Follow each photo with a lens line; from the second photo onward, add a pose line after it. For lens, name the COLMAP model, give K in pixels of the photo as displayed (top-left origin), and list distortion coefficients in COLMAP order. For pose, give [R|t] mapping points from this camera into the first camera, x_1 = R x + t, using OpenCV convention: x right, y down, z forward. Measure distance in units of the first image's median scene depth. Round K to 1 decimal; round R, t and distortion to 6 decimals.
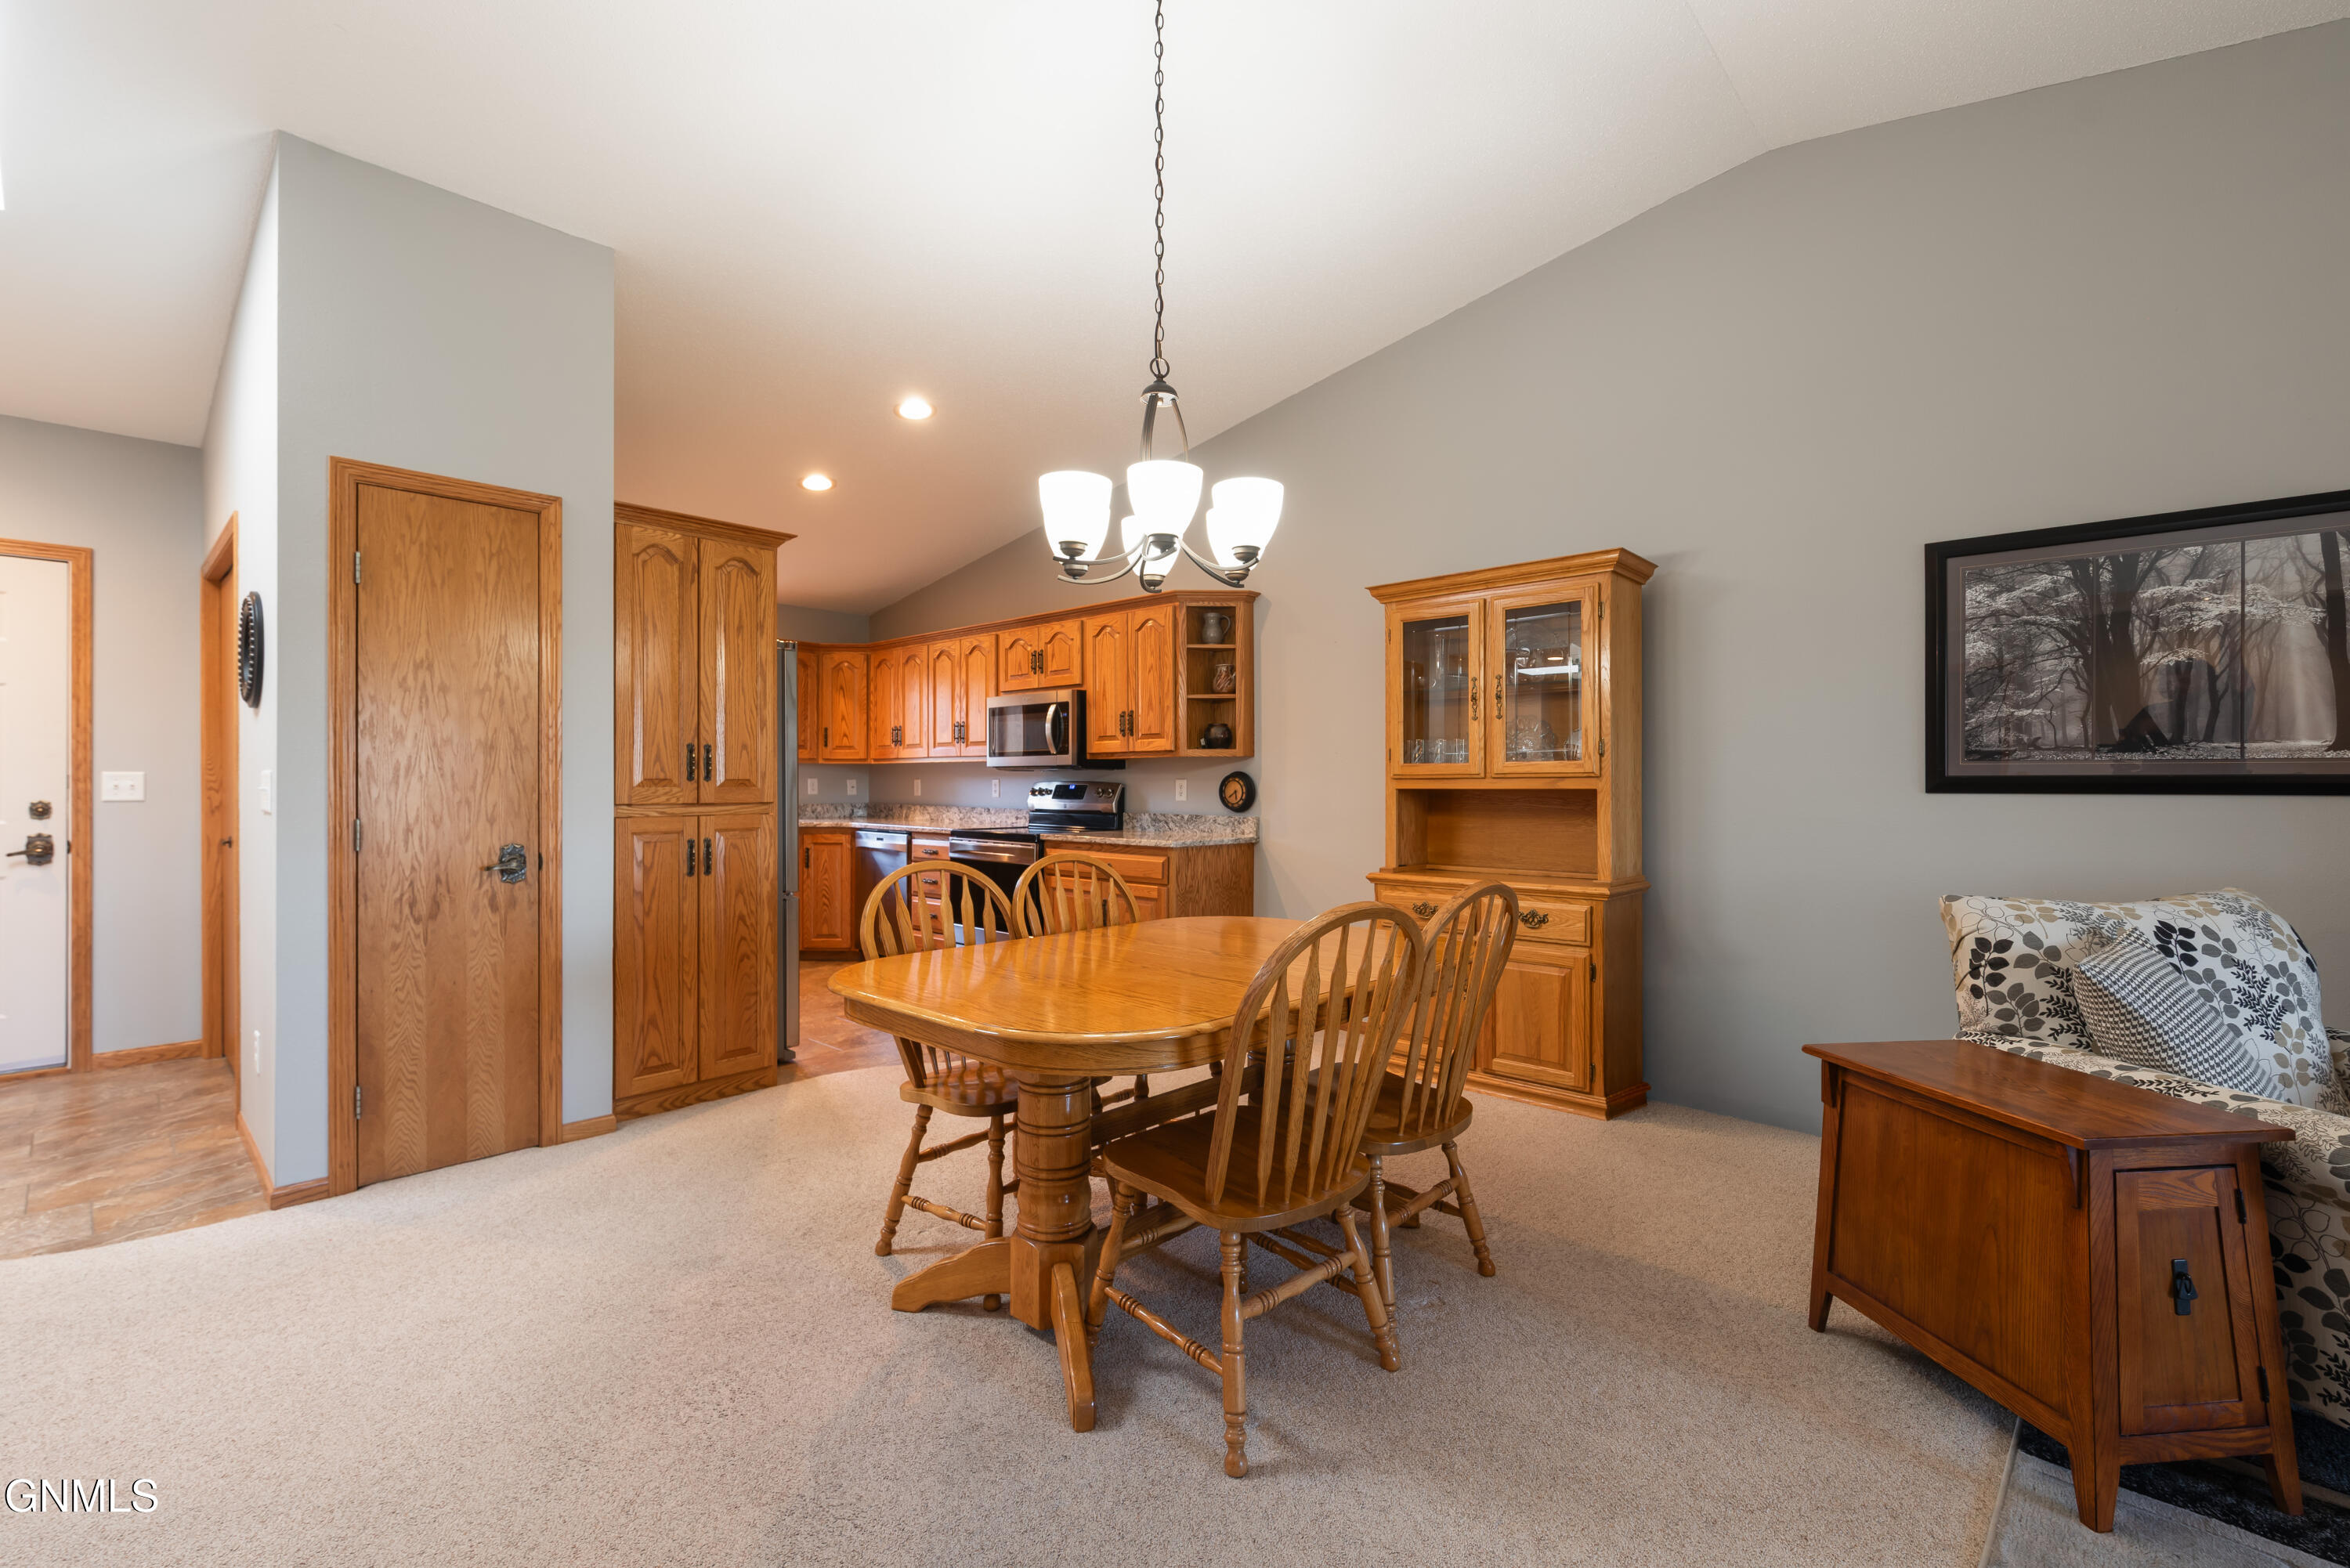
lens RADIAL K [[1012.9, 0, 1172.7], [0, 1012.9, 777.9], [0, 0, 1]] dist [-0.001072, 0.000175]
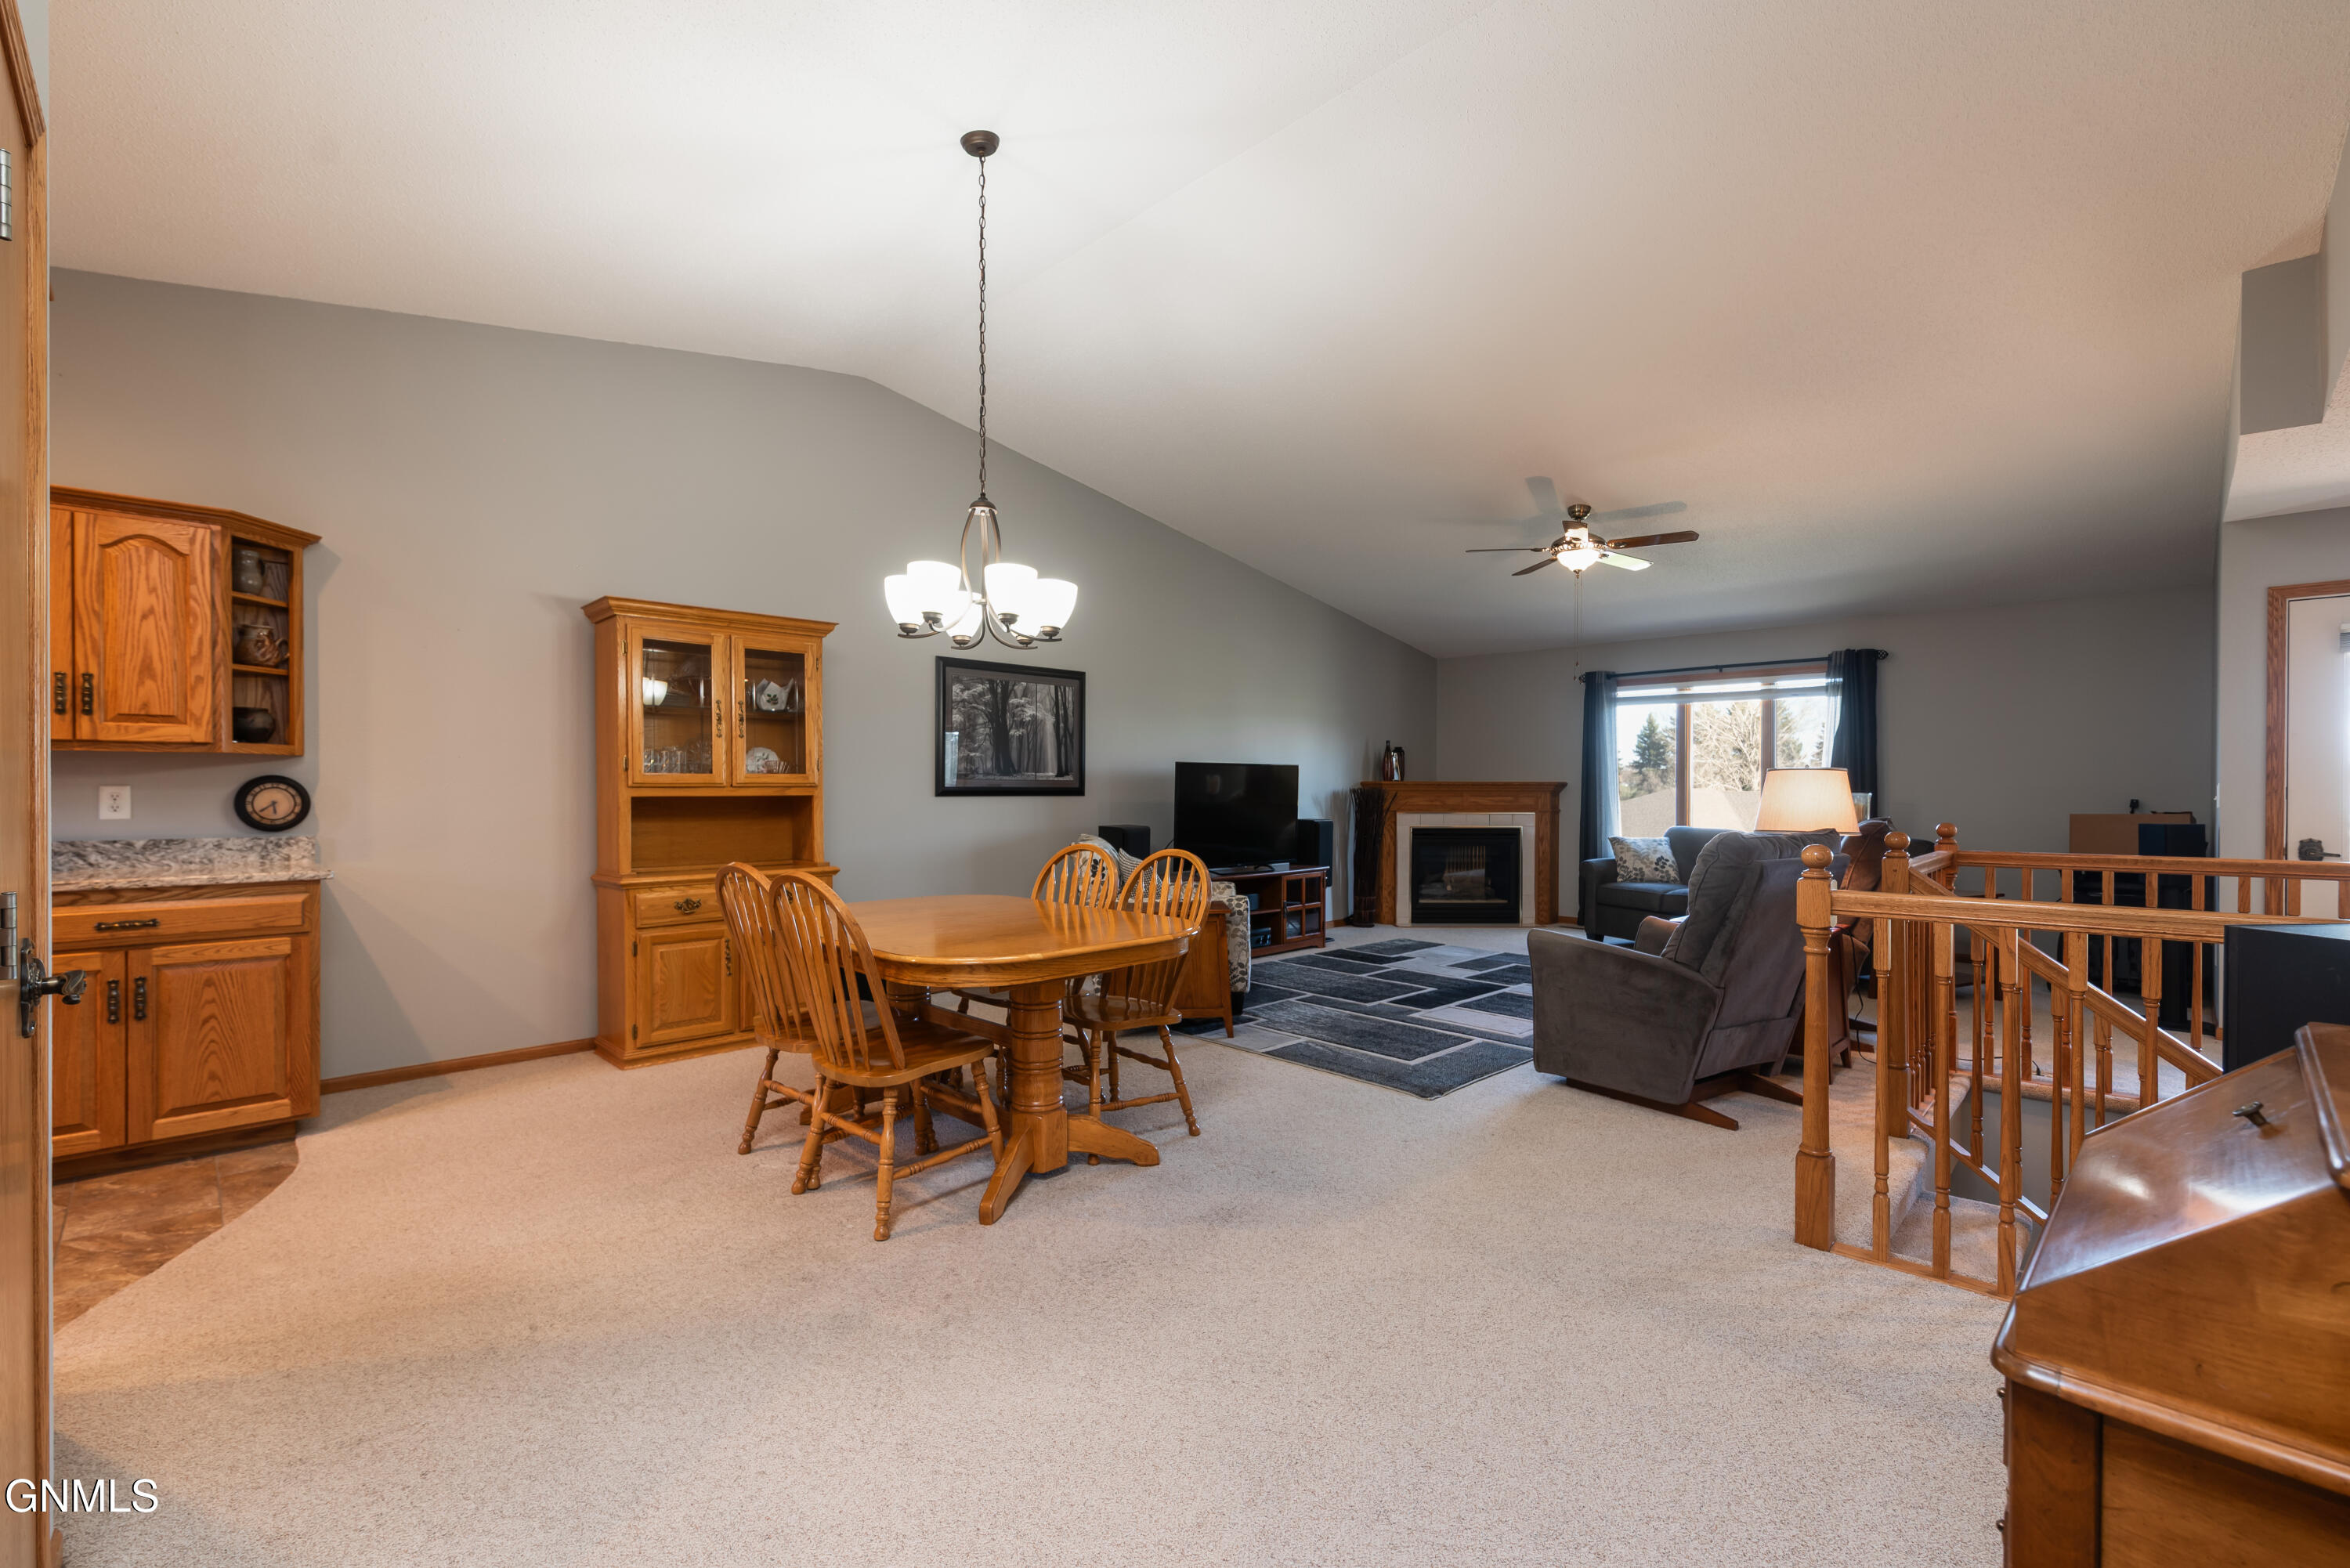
lens RADIAL K [[1012.9, 0, 1181.8], [0, 1012.9, 793.7], [0, 0, 1]] dist [-0.001072, 0.000175]
pose [[0.039554, -0.001572, 0.999216, -1.112118], [-0.001991, 0.999997, 0.001652, 0.006740], [-0.999215, -0.002054, 0.039550, 0.549343]]
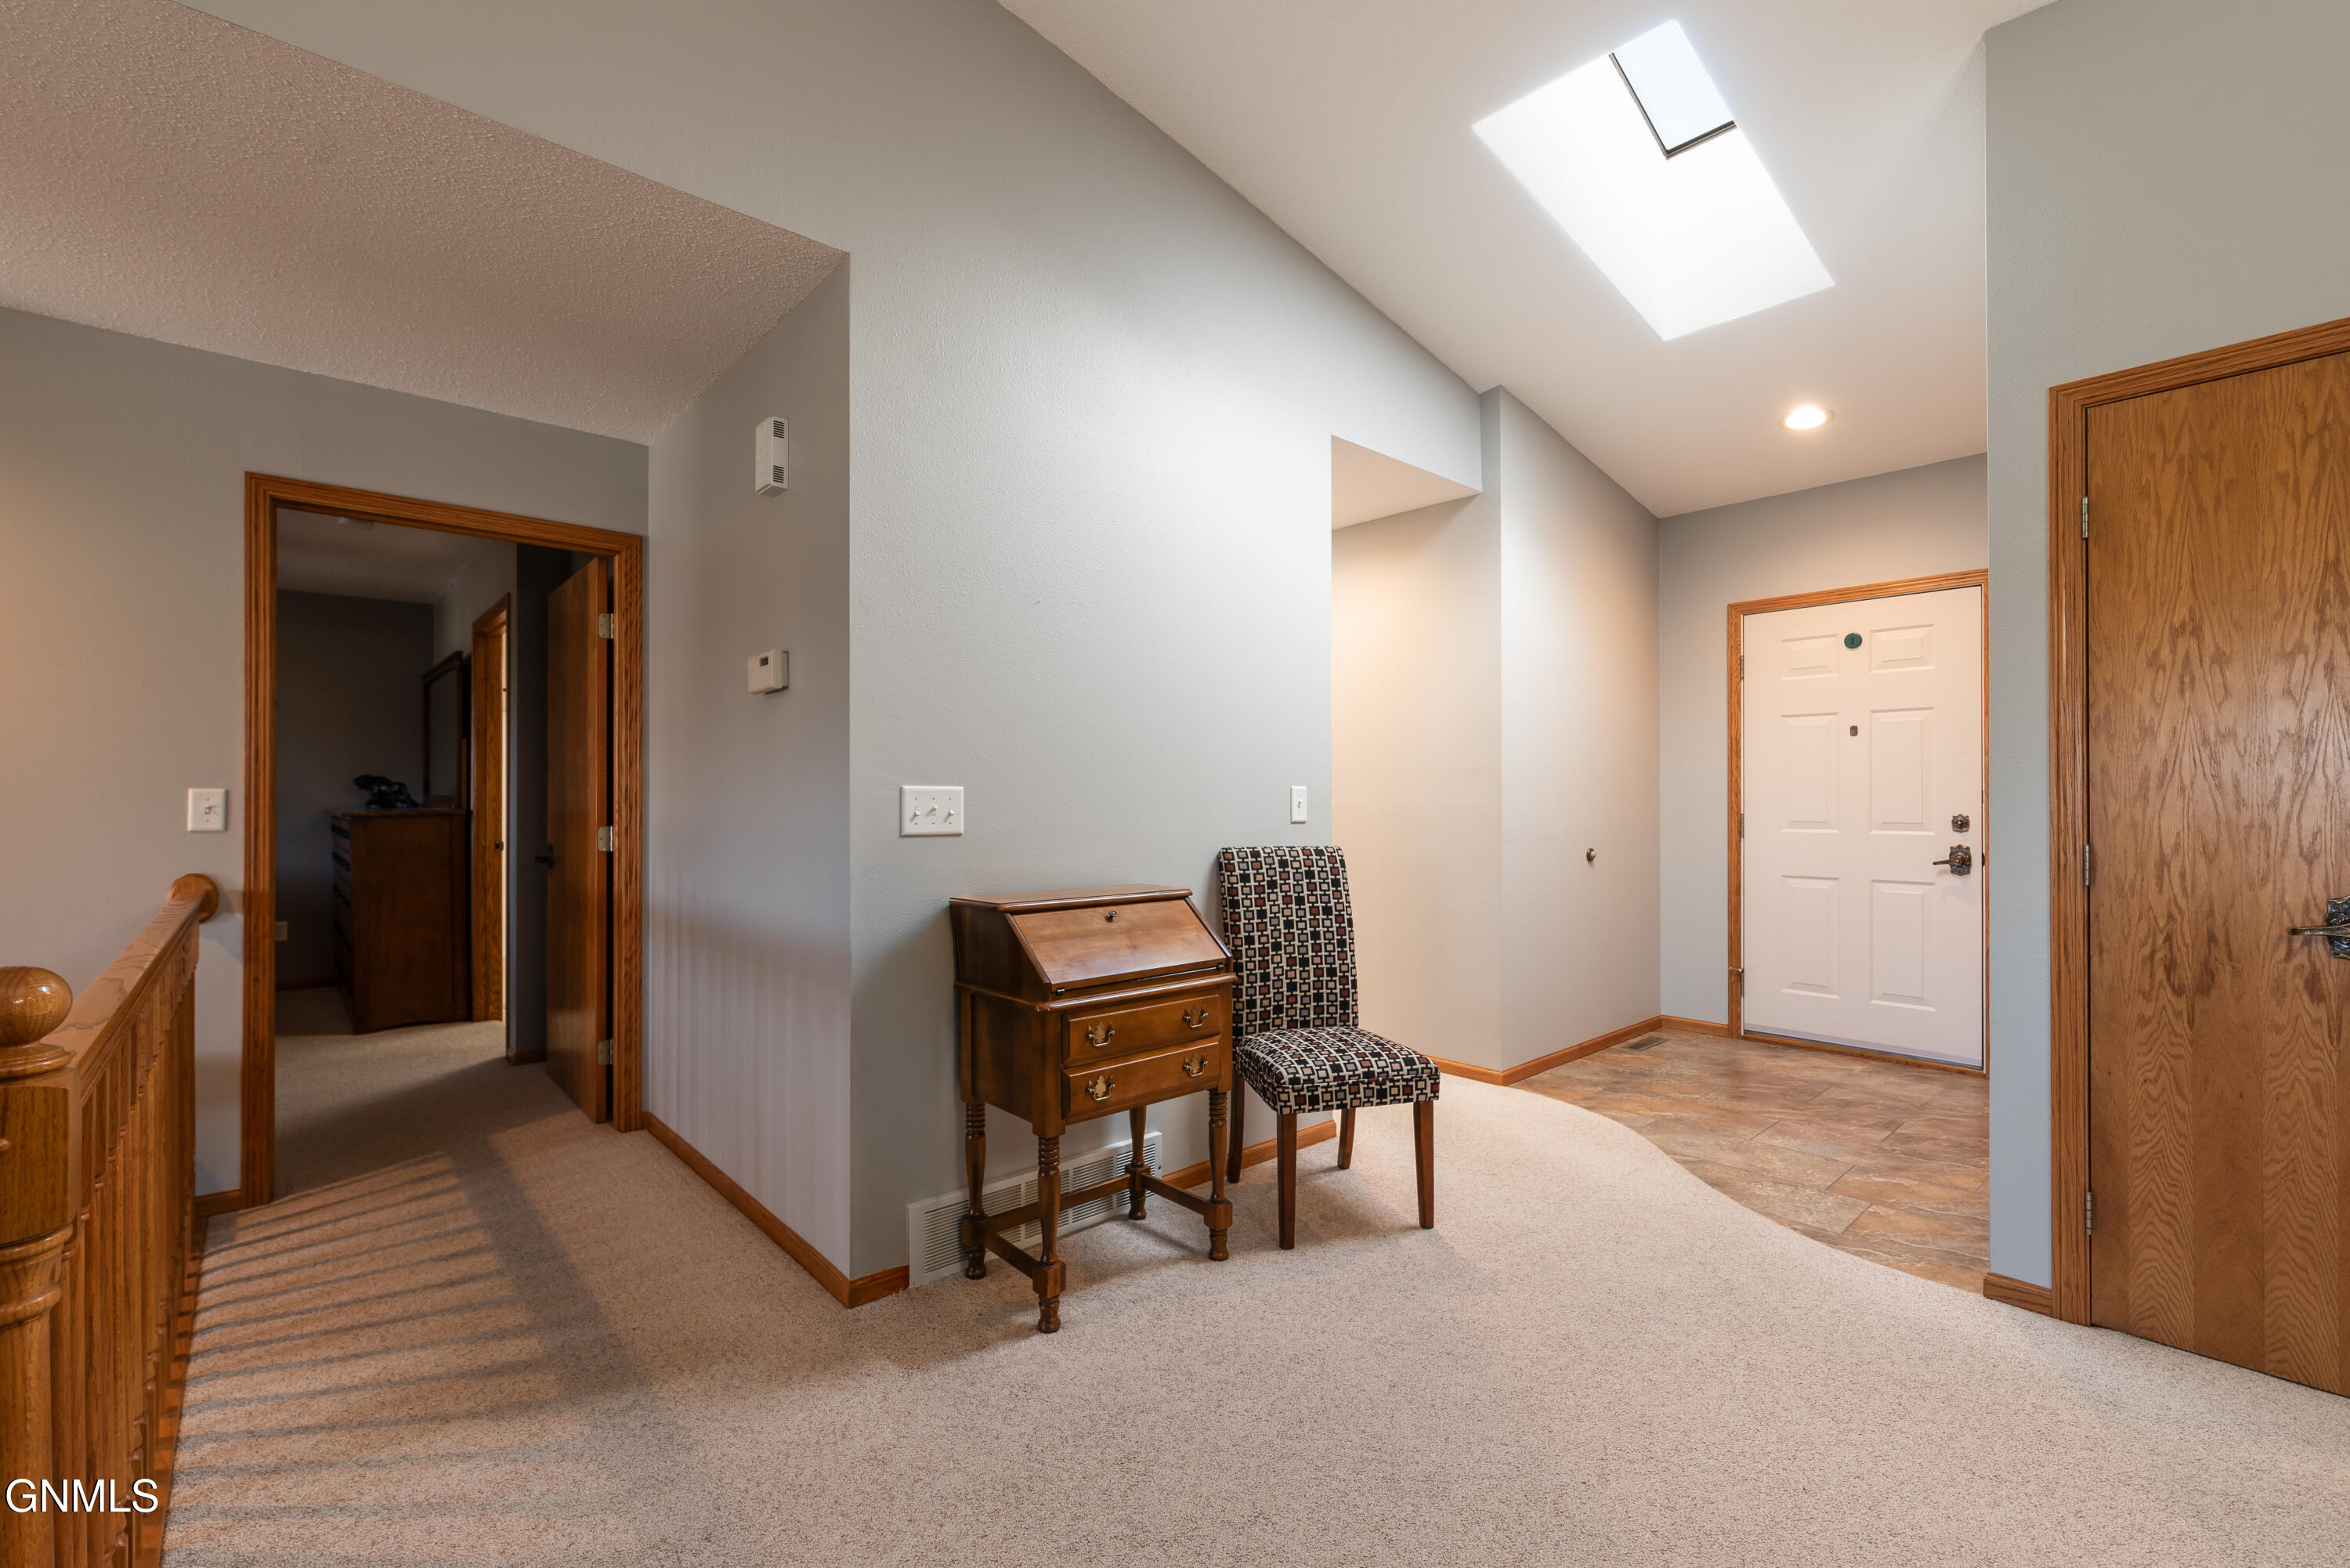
lens RADIAL K [[1012.9, 0, 1166.4], [0, 1012.9, 795.1], [0, 0, 1]] dist [-0.001072, 0.000175]
pose [[-0.091409, -0.002331, -0.995811, 0.024691], [0.004088, 0.999988, -0.002716, 0.002529], [0.995805, -0.004319, -0.091398, 0.359579]]
